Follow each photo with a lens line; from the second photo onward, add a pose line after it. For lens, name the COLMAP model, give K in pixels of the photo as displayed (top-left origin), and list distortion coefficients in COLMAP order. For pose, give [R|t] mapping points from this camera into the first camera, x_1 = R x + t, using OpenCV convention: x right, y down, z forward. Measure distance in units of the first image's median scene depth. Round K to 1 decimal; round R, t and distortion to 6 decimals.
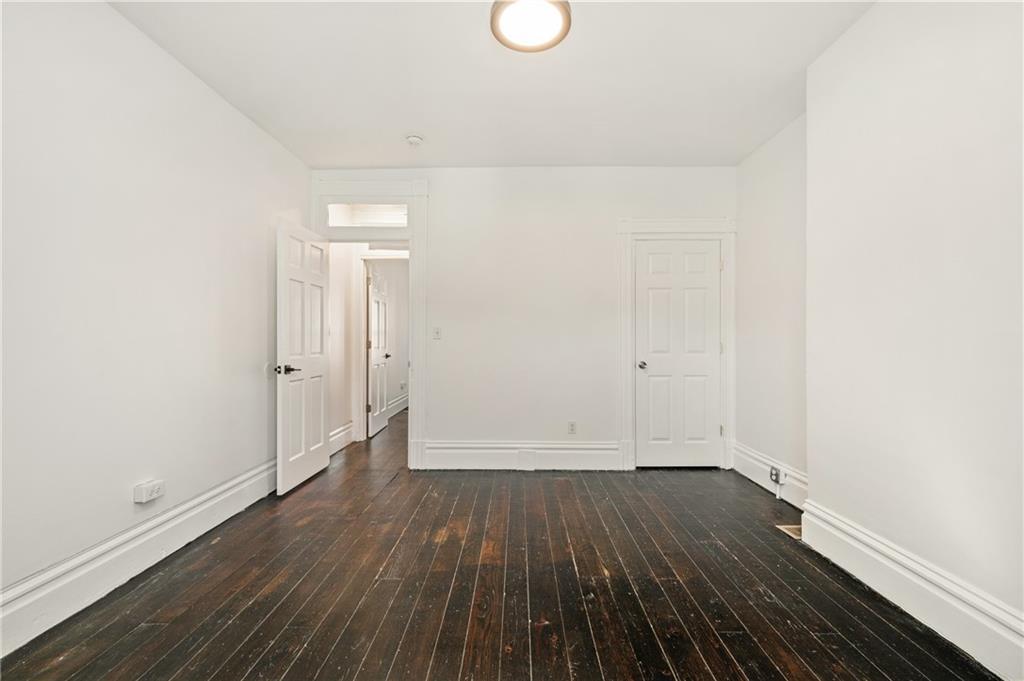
lens RADIAL K [[439.9, 0, 512.0], [0, 439.9, 340.0], [0, 0, 1]] dist [-0.005213, 0.001031]
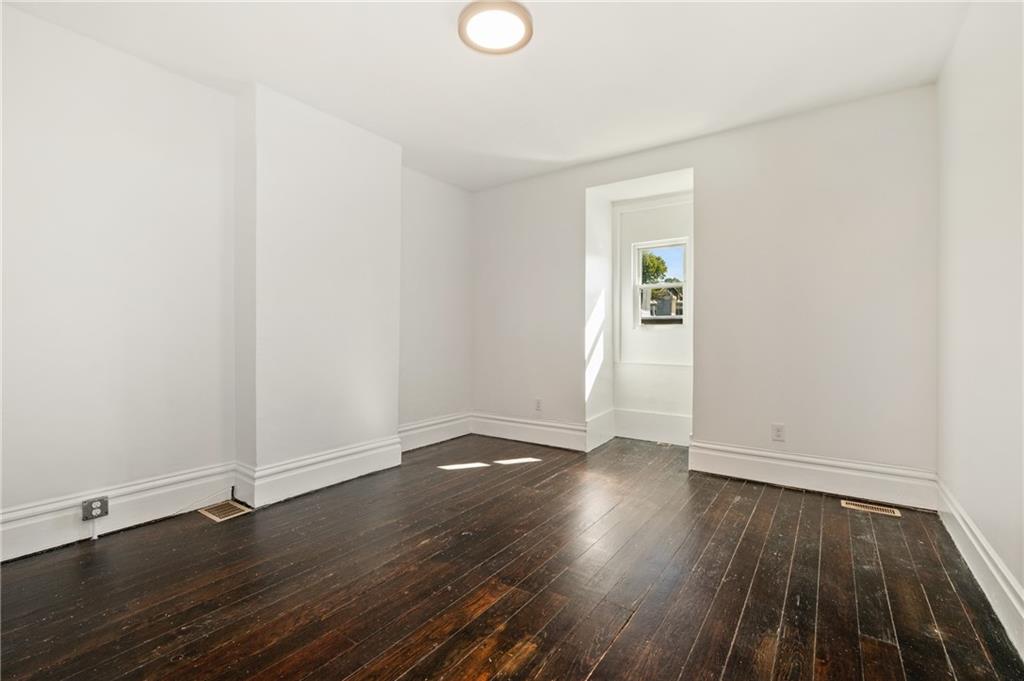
lens RADIAL K [[439.9, 0, 512.1], [0, 439.9, 337.2], [0, 0, 1]] dist [-0.005213, 0.001031]
pose [[-0.818026, -0.006658, 0.575142, -0.529734], [-0.002612, 0.999966, 0.007862, 0.016291], [-0.575175, 0.004929, -0.818016, 1.608620]]
